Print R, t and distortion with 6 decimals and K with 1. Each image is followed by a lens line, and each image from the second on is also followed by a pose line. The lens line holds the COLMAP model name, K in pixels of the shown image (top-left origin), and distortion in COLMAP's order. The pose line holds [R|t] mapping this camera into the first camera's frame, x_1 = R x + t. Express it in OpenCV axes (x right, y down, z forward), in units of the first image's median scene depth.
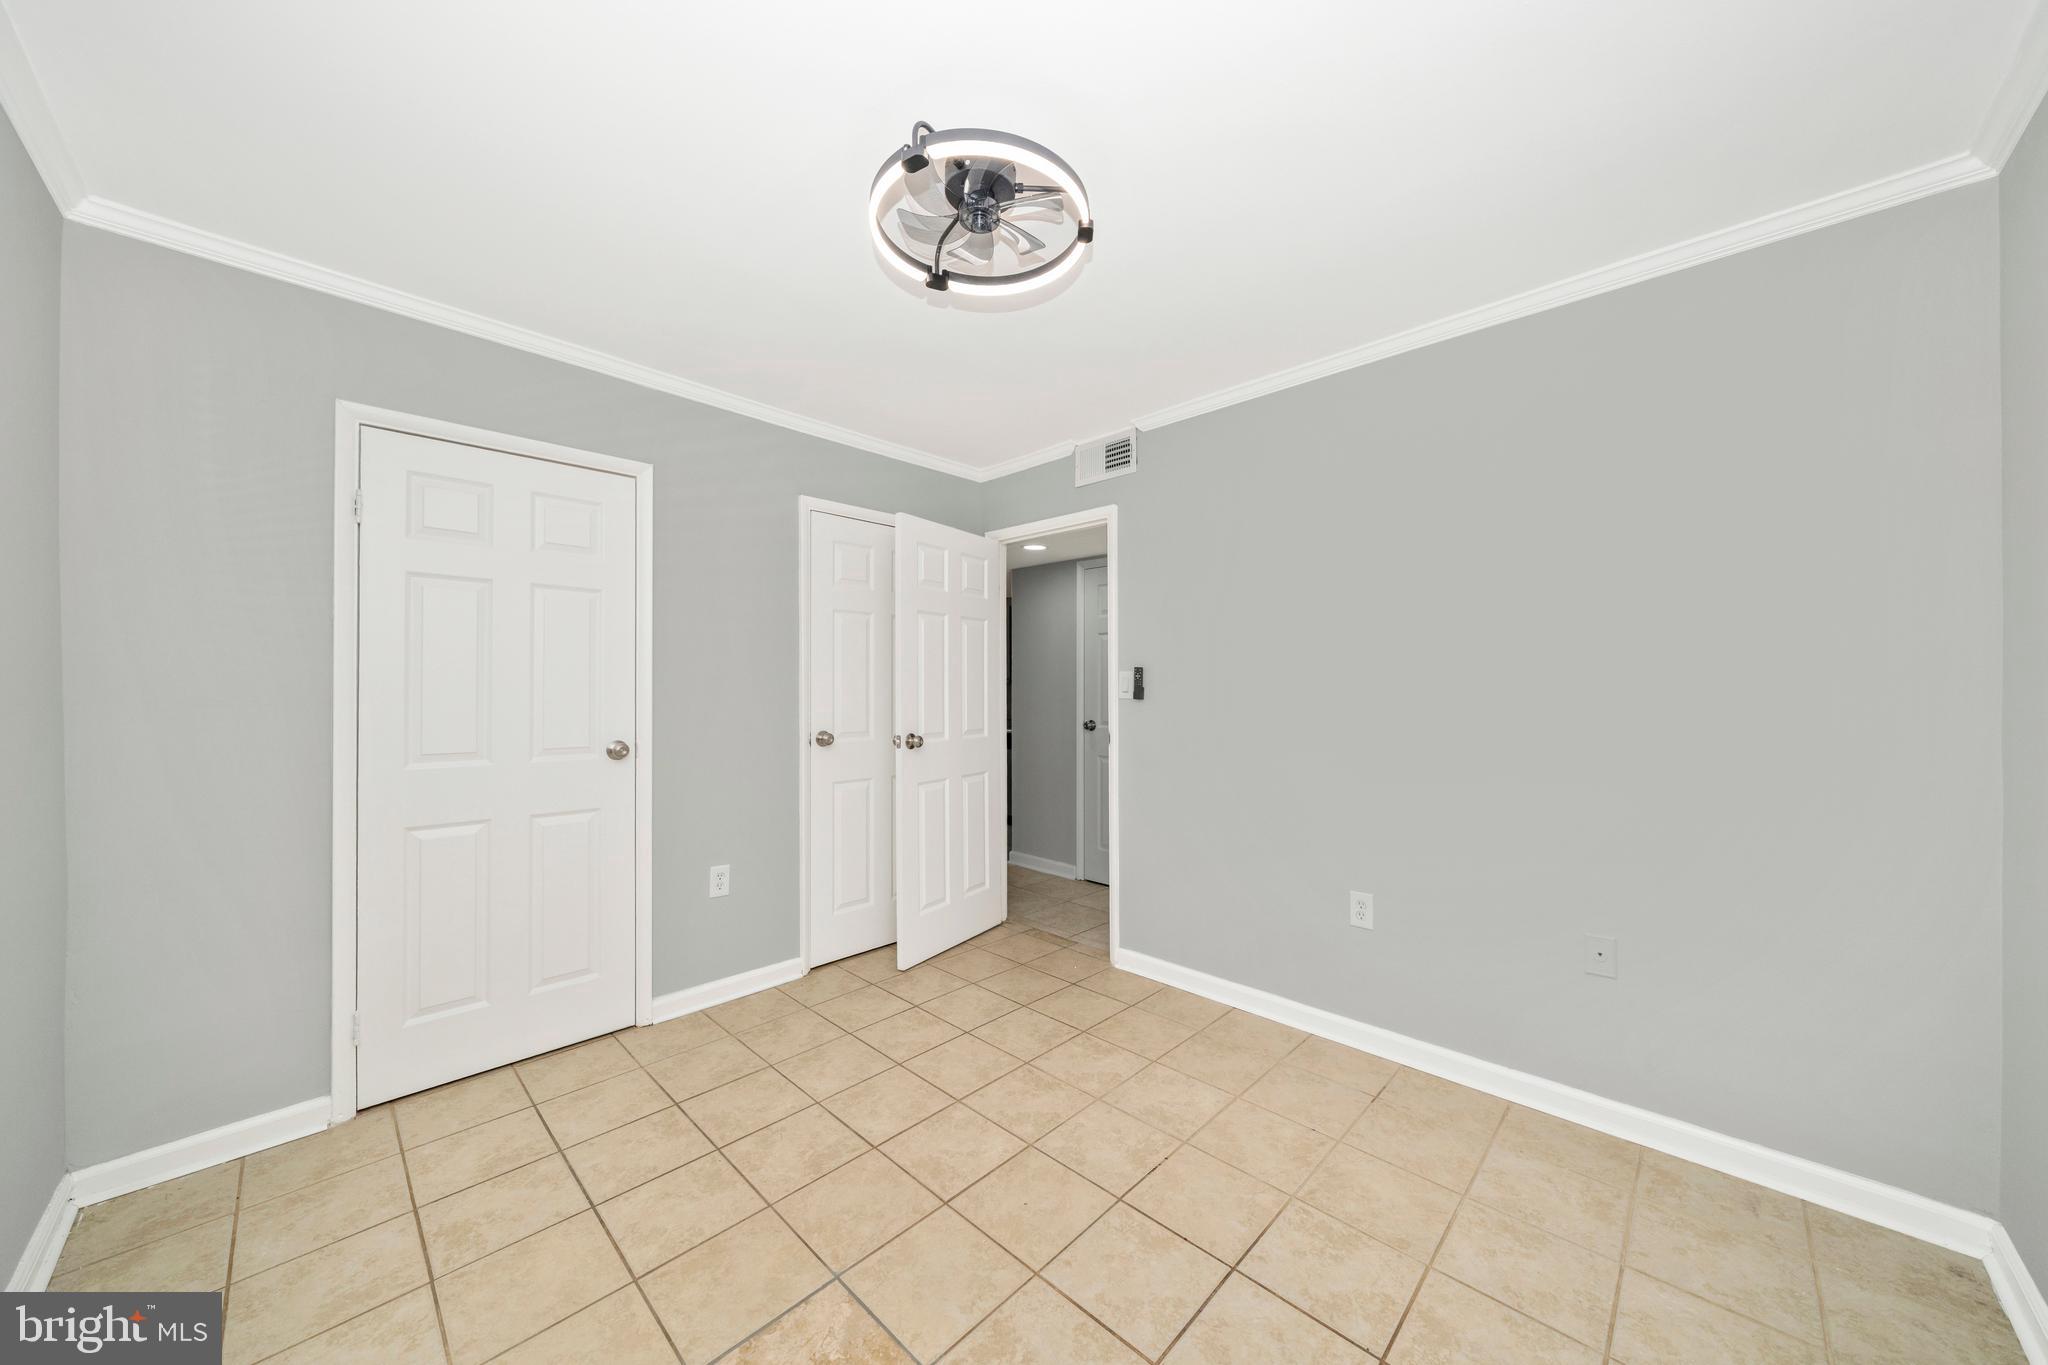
lens RADIAL K [[702.5, 0, 1040.0], [0, 702.5, 683.3], [0, 0, 1]] dist [-0.004828, -0.000194]
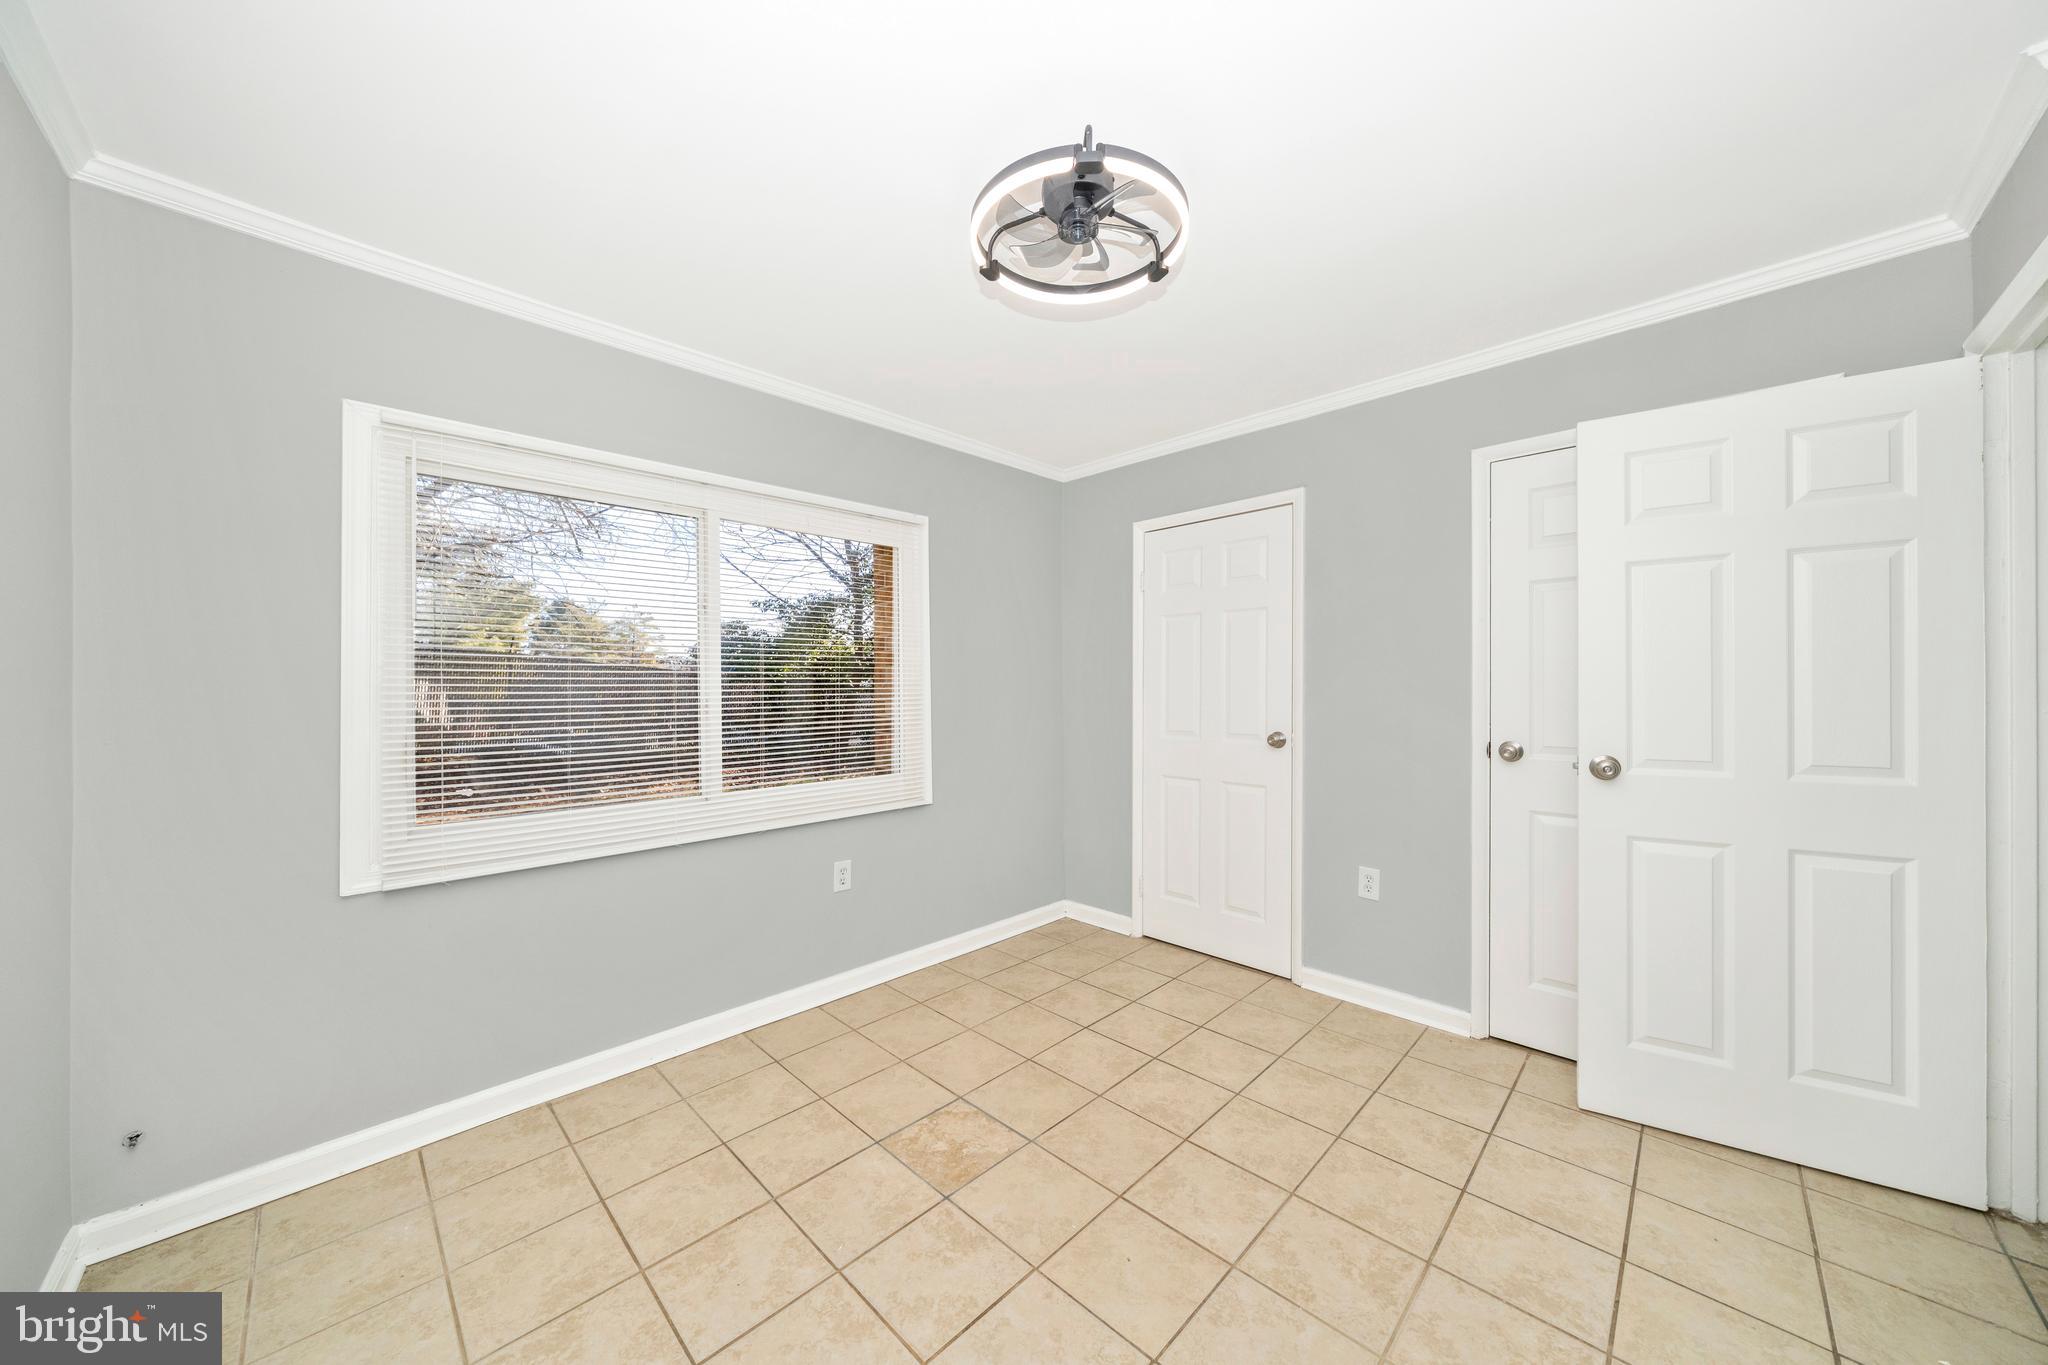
lens RADIAL K [[702.5, 0, 1024.3], [0, 702.5, 685.9], [0, 0, 1]] dist [-0.004828, -0.000194]
pose [[-0.021080, -0.002533, -0.999775, 0.716614], [0.010132, 0.999945, -0.002747, 0.003969], [0.999726, -0.010187, -0.021054, 0.721361]]
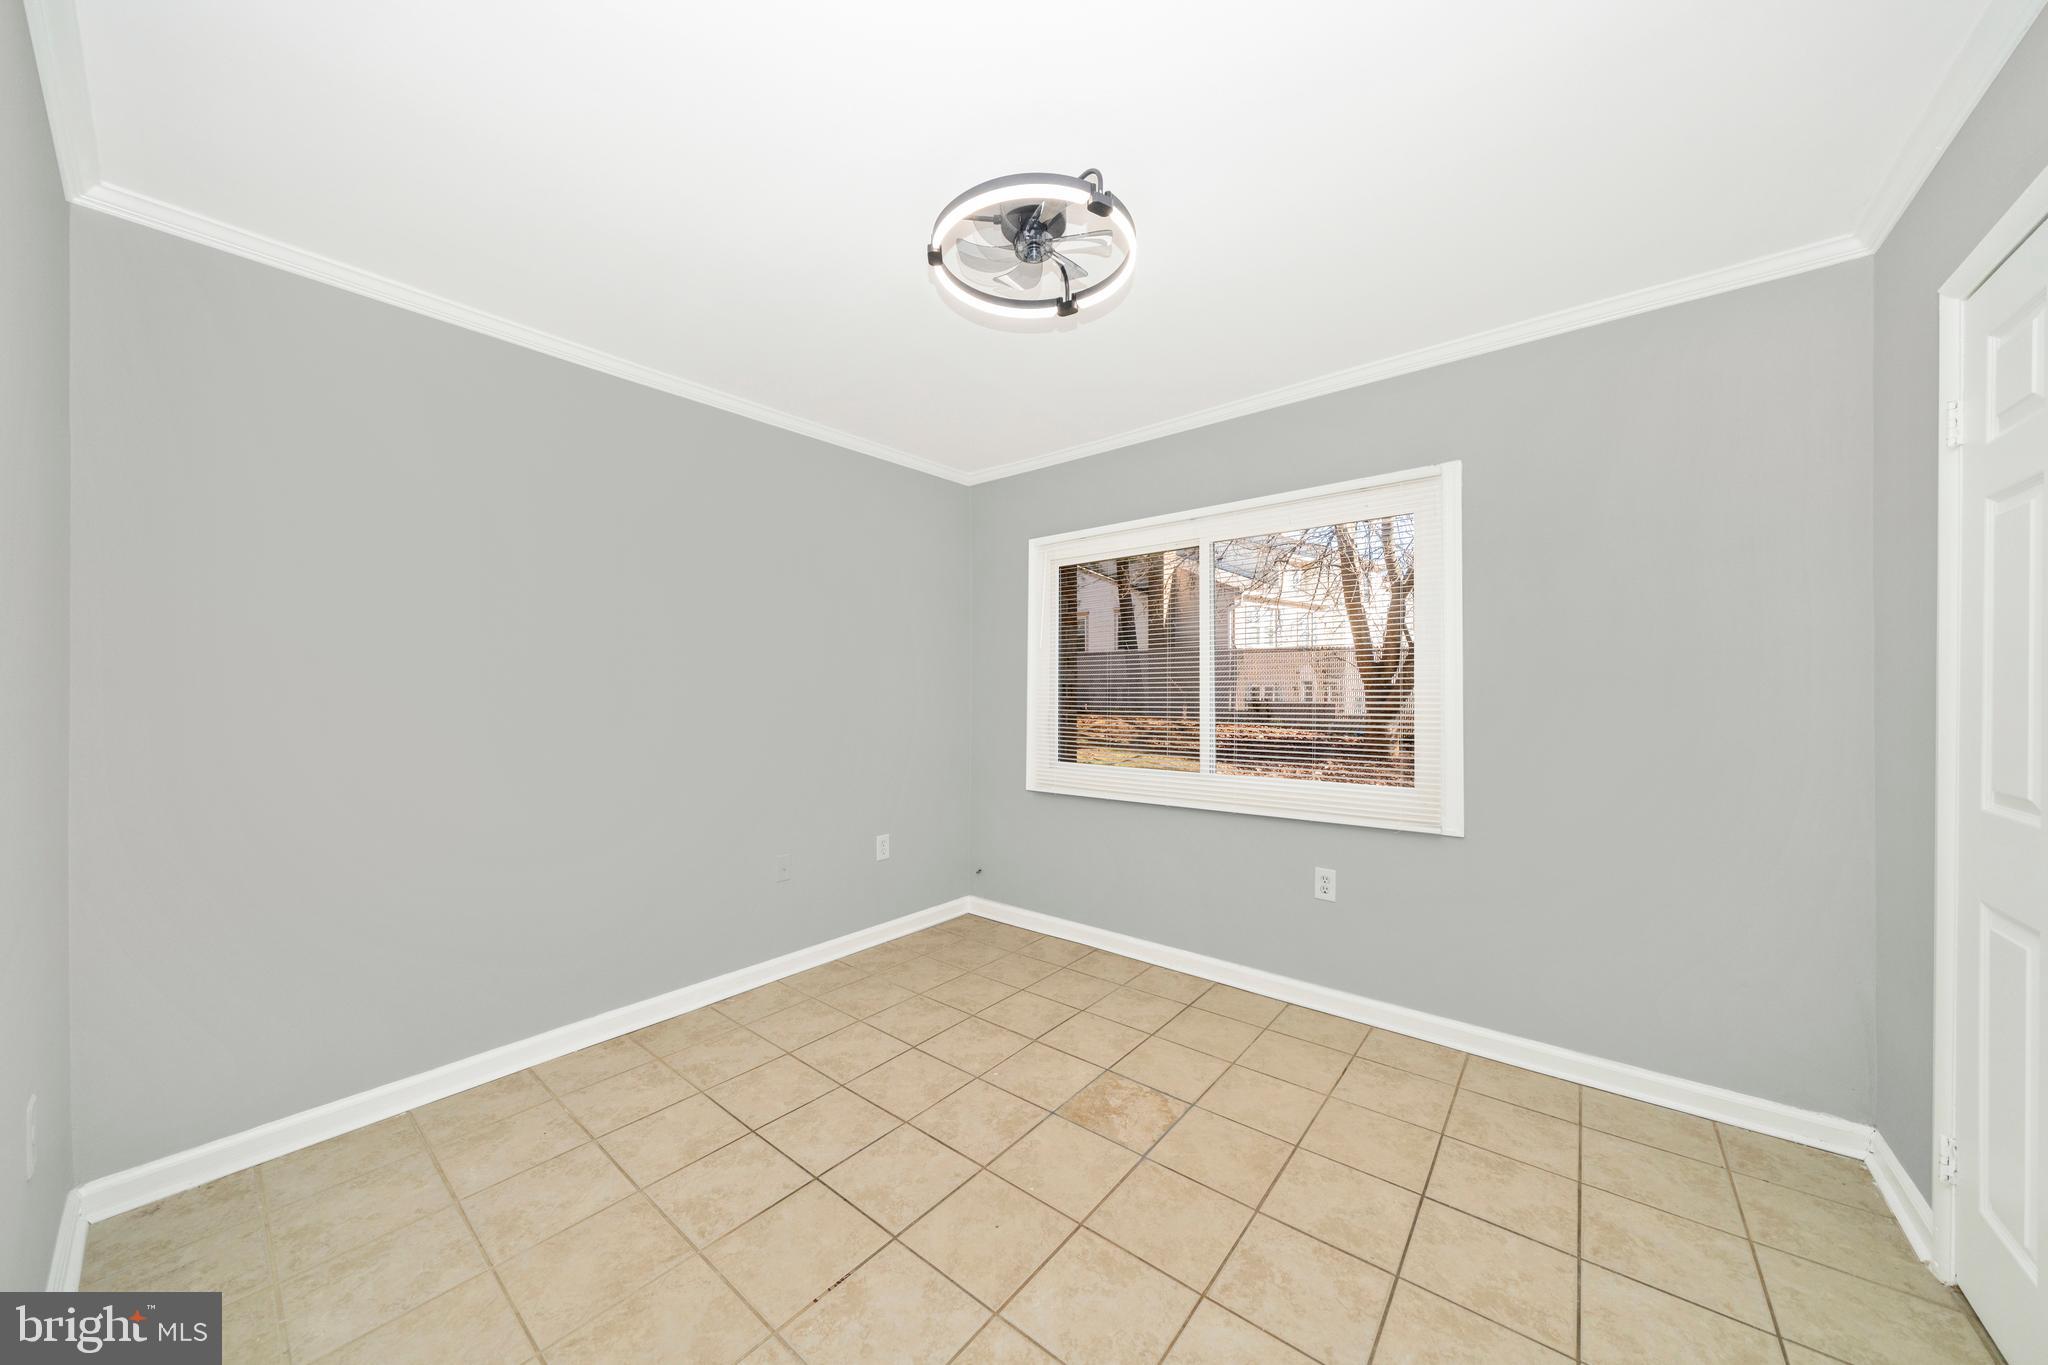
lens RADIAL K [[702.5, 0, 1016.8], [0, 702.5, 691.5], [0, 0, 1]] dist [-0.004828, -0.000194]
pose [[-0.998222, -0.000447, -0.059603, 0.007963], [-0.000106, 0.999984, -0.005720, 0.018893], [0.059604, -0.005704, -0.998206, 1.579842]]
